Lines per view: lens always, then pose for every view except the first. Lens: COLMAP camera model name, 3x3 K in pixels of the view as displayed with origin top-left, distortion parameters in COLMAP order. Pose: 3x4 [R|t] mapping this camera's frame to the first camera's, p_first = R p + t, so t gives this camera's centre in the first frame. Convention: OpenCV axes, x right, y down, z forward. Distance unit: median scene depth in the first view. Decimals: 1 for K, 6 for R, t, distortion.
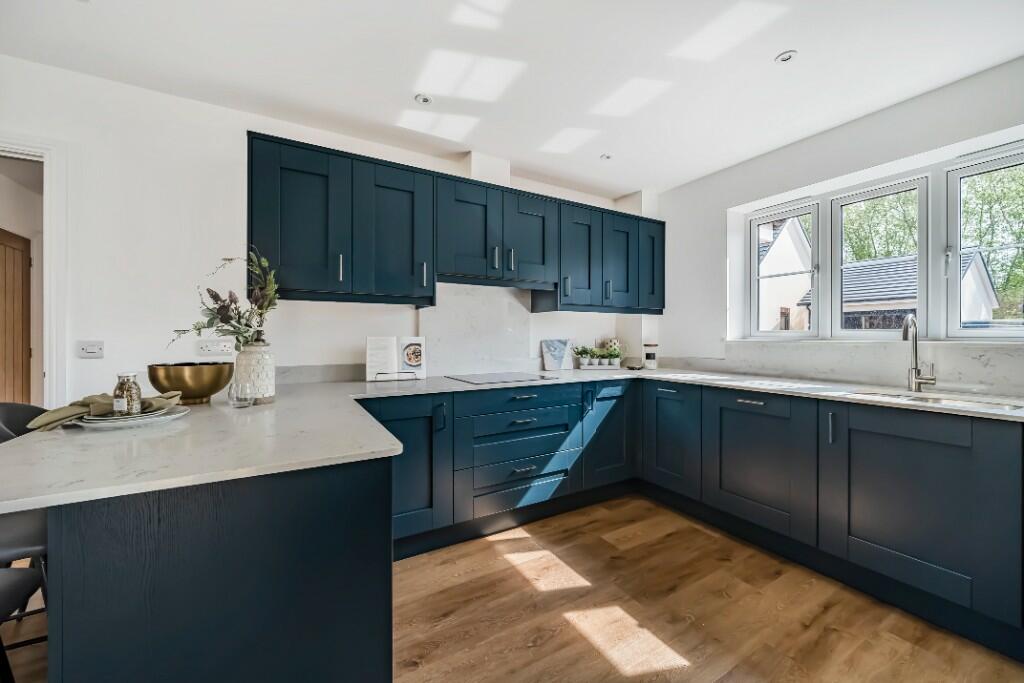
lens RADIAL K [[389.1, 0, 512.0], [0, 389.1, 341.5], [0, 0, 1]] dist [0.000853, 0.000041]
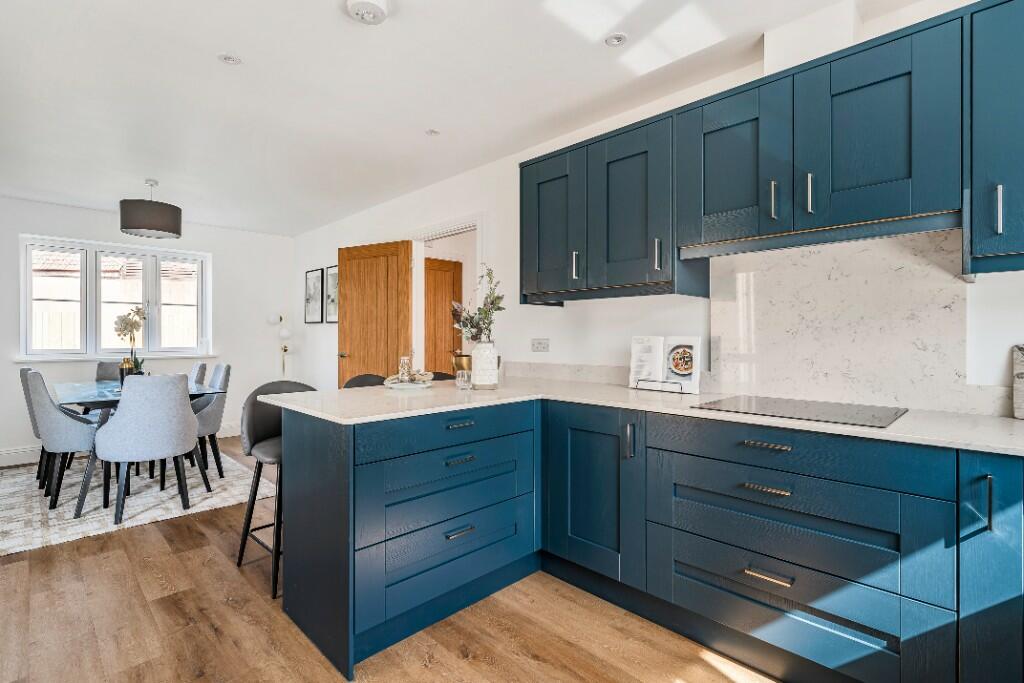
lens RADIAL K [[490.5, 0, 512.0], [0, 490.5, 341.5], [0, 0, 1]] dist [-0.000487, 0.000118]
pose [[0.250766, 0.012178, -0.967971, 0.603138], [-0.013383, 0.999869, 0.009112, -0.005933], [0.967955, 0.010669, 0.250896, 0.466682]]
